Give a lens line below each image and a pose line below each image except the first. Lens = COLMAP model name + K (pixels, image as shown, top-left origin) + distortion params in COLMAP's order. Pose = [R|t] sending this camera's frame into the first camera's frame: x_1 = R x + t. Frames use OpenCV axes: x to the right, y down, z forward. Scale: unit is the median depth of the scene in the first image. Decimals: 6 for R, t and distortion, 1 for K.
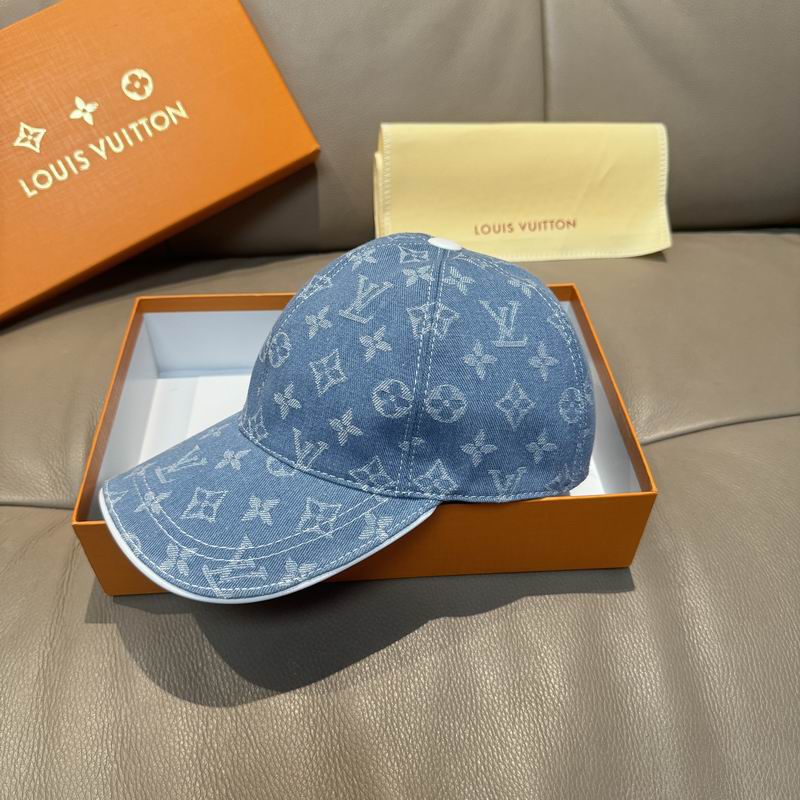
lens RADIAL K [[748.7, 0, 409.4], [0, 748.7, 401.0], [0, 0, 1]] dist [-0.066438, 0.000000]
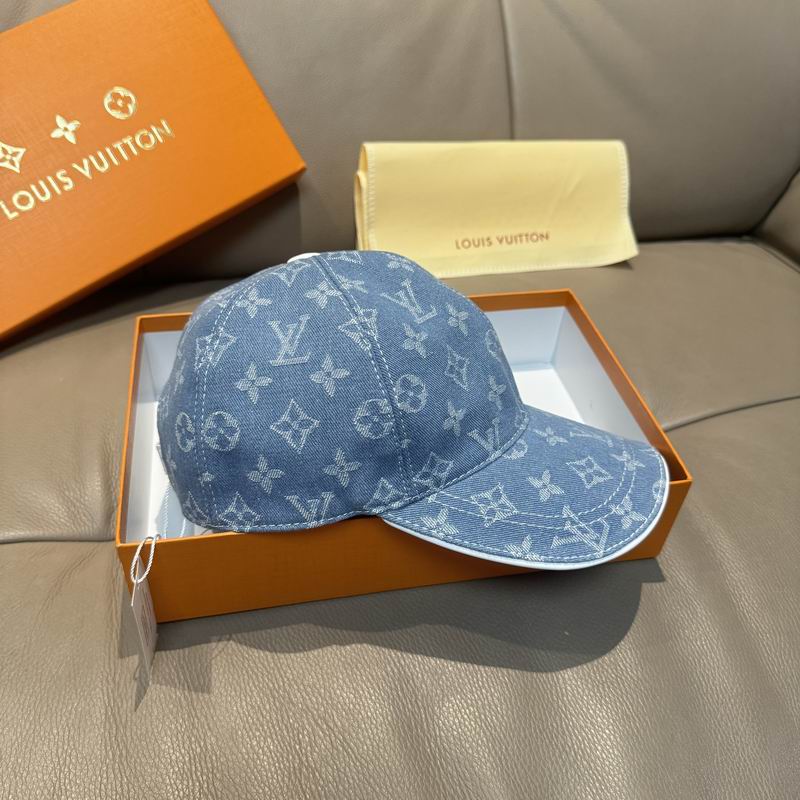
lens RADIAL K [[748.7, 0, 395.2], [0, 748.7, 404.4], [0, 0, 1]] dist [-0.066438, 0.000000]
pose [[0.989279, -0.054788, 0.135370, -0.165651], [0.060069, 0.997572, -0.035237, 0.024410], [-0.133111, 0.042990, 0.990168, 0.003483]]
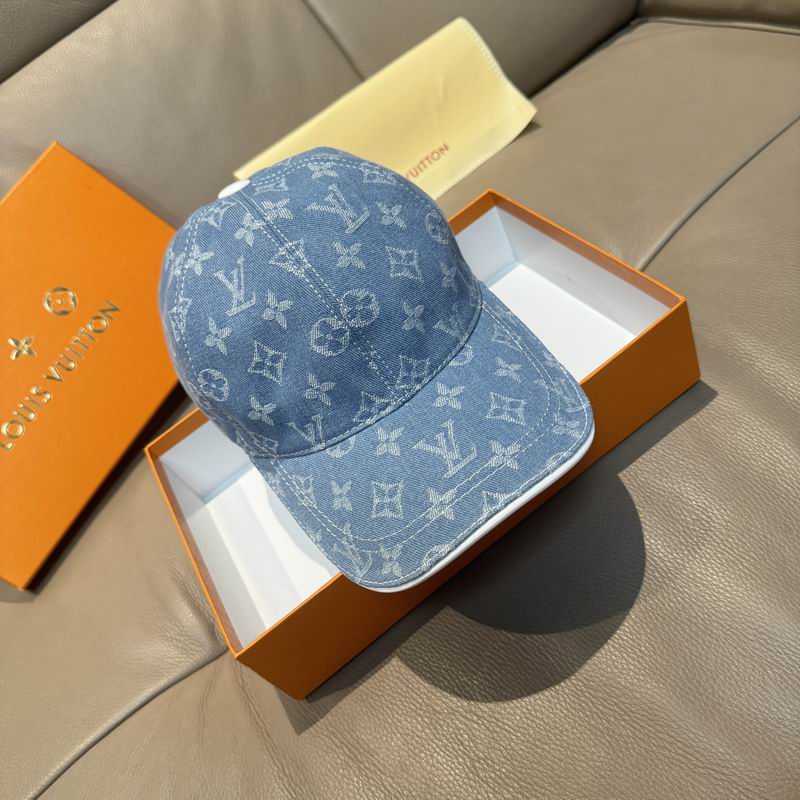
lens RADIAL K [[748.7, 0, 404.9], [0, 748.7, 402.6], [0, 0, 1]] dist [-0.066438, 0.000000]
pose [[0.814636, -0.579284, 0.028243, -0.062174], [0.579250, 0.815086, 0.010195, 0.002657], [-0.028926, 0.008054, 0.999549, -0.007486]]
